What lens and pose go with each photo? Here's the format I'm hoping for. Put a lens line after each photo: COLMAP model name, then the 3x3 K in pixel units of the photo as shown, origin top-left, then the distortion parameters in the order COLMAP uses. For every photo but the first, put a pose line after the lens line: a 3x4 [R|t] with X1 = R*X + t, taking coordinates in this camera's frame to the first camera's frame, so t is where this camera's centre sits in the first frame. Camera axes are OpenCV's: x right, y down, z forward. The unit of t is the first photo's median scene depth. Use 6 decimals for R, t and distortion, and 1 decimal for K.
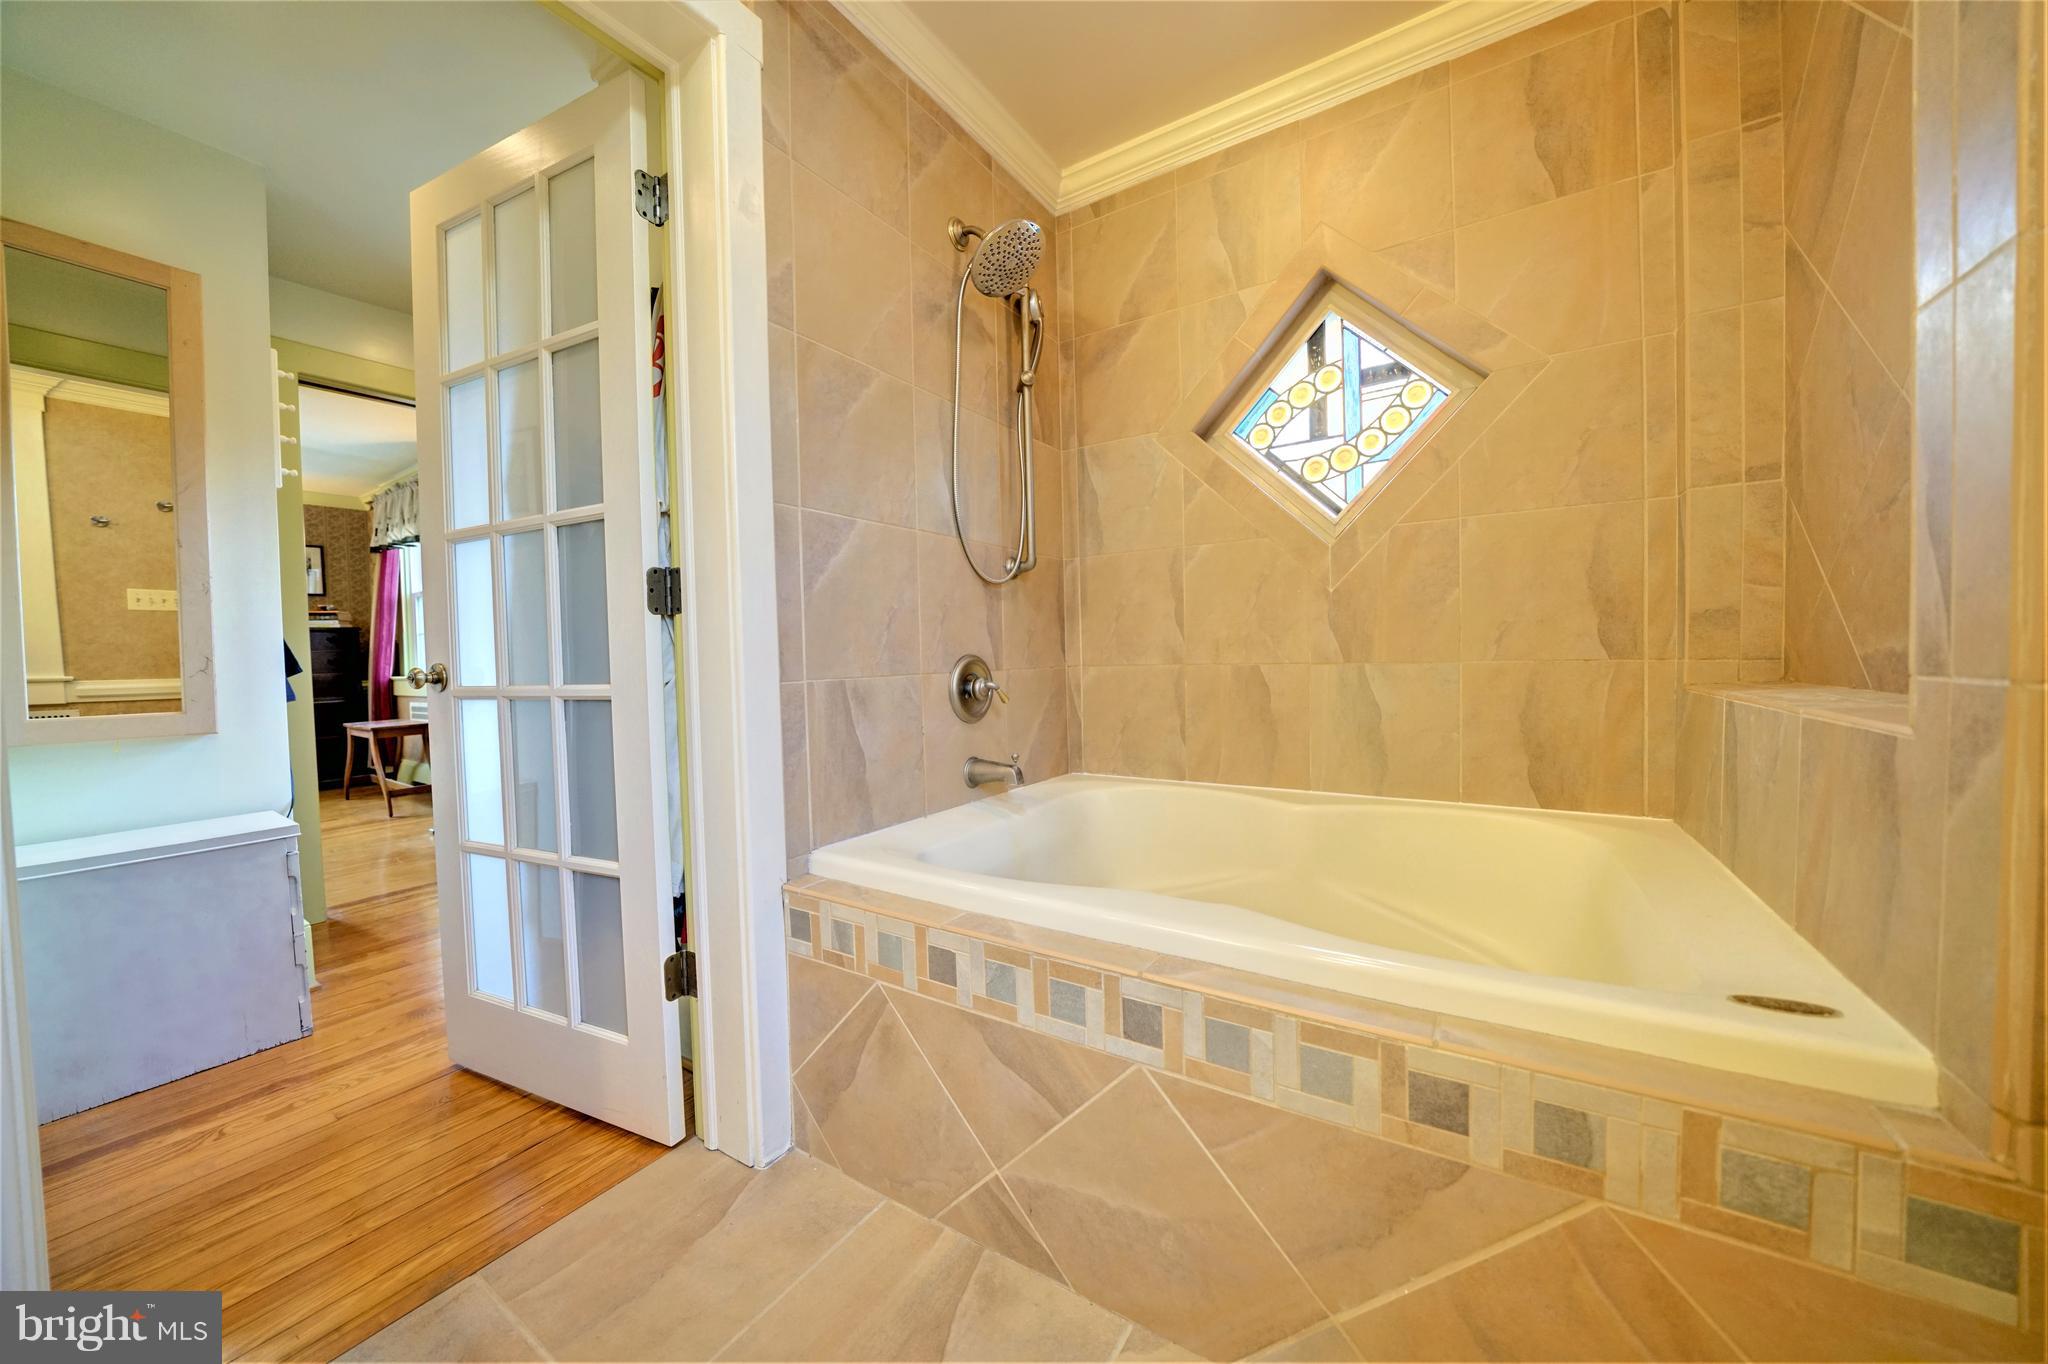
lens RADIAL K [[693.6, 0, 1025.3], [0, 693.6, 682.8], [0, 0, 1]] dist [-0.015729, -0.000135]
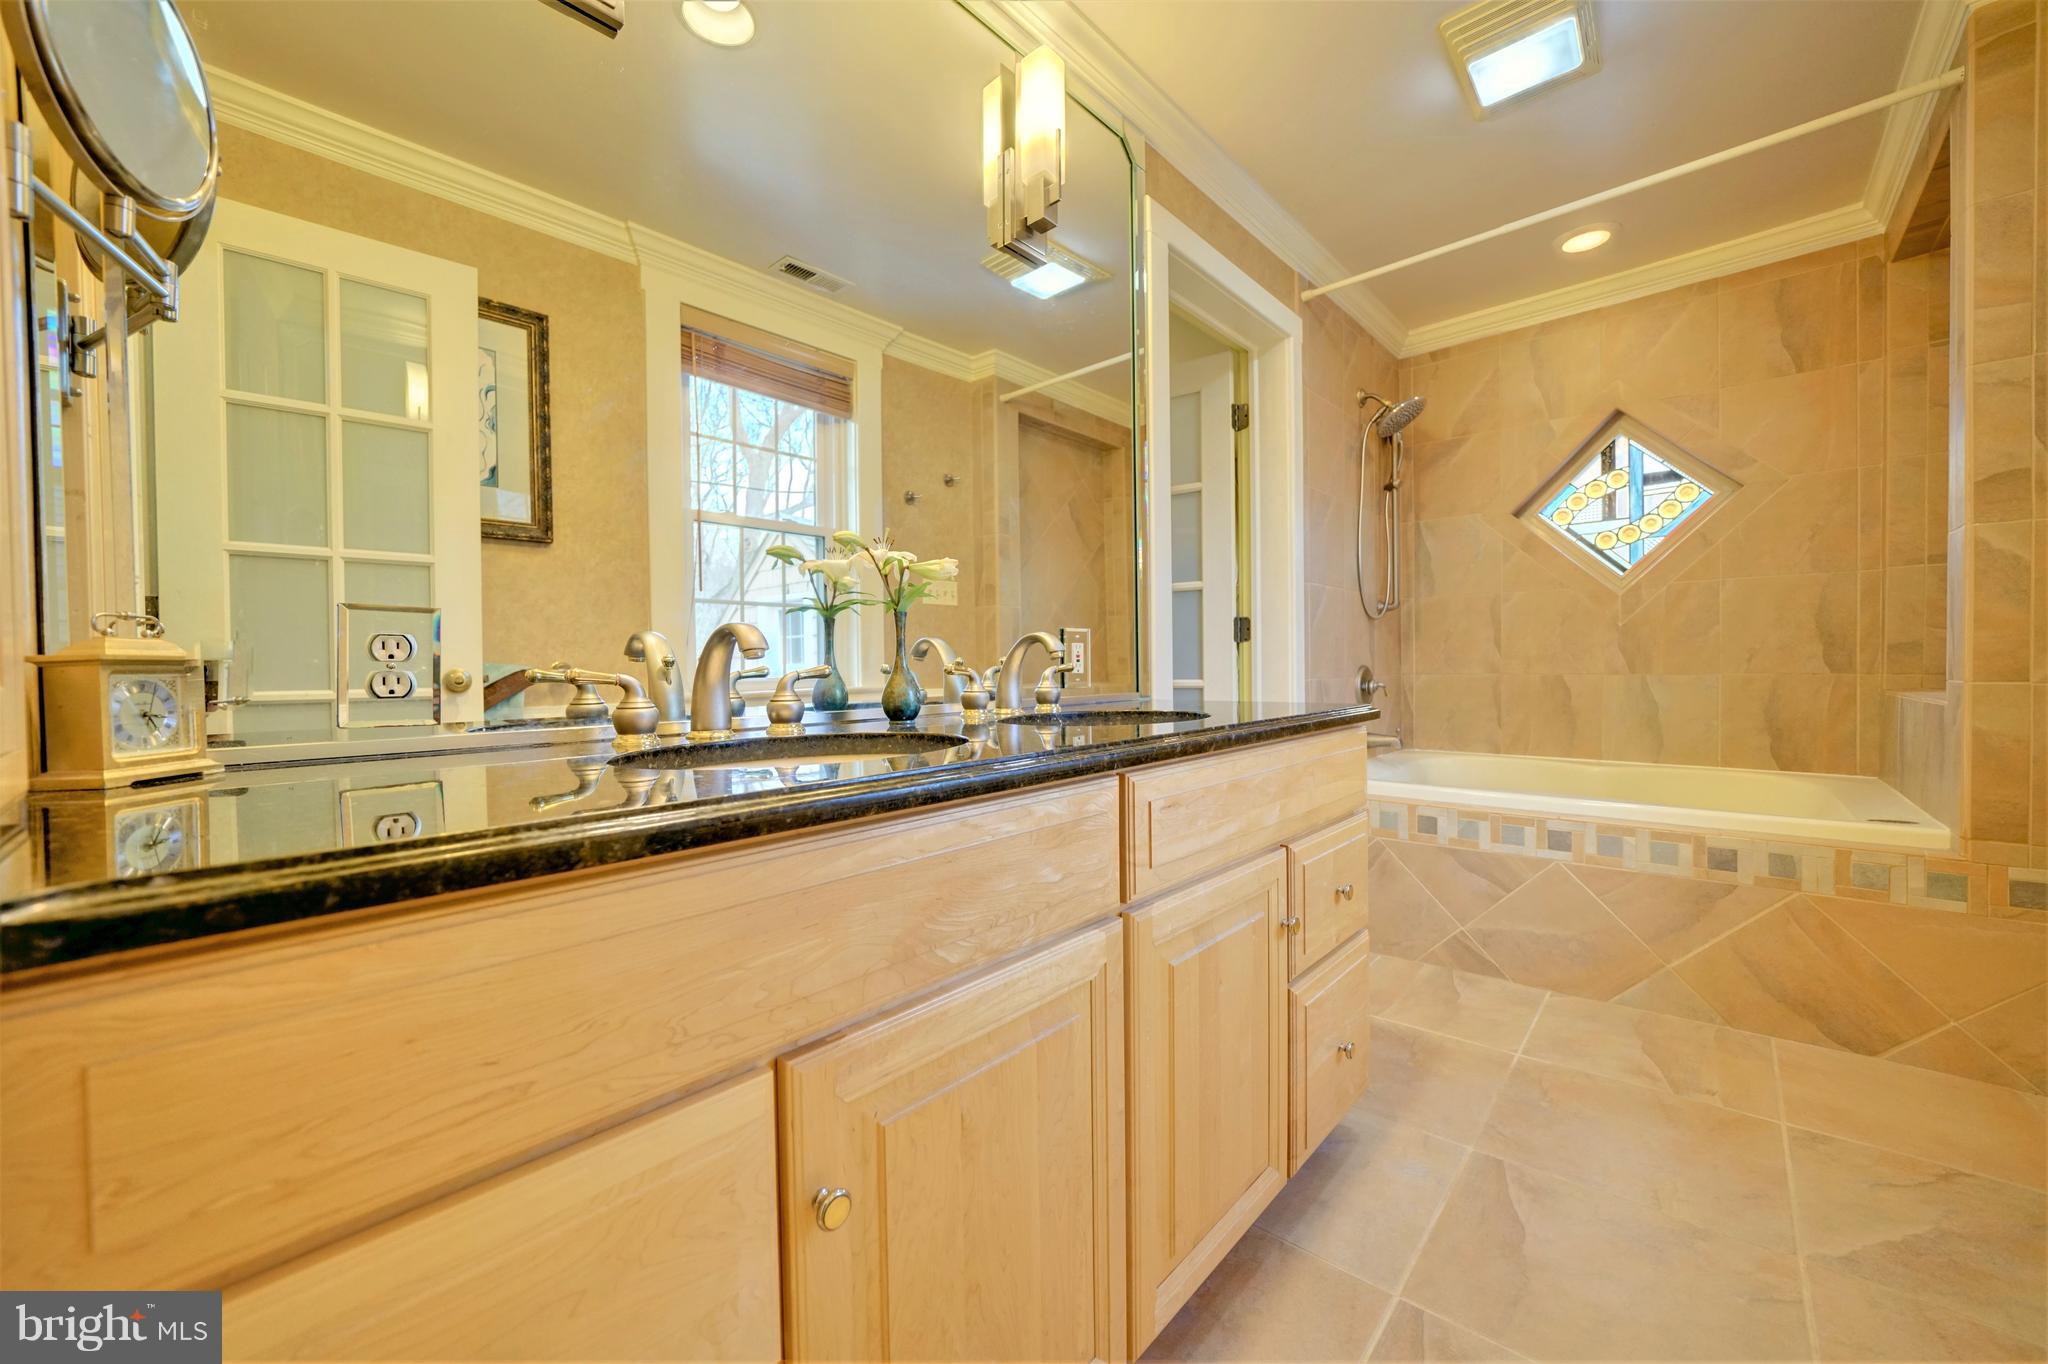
lens RADIAL K [[756.4, 0, 1034.8], [0, 756.4, 682.4], [0, 0, 1]] dist [-0.002260, 0.000767]
pose [[0.988632, 0.015543, -0.149549, -0.602398], [-0.017511, 0.999776, -0.011853, 0.033890], [0.149331, 0.014337, 0.988683, -0.857629]]
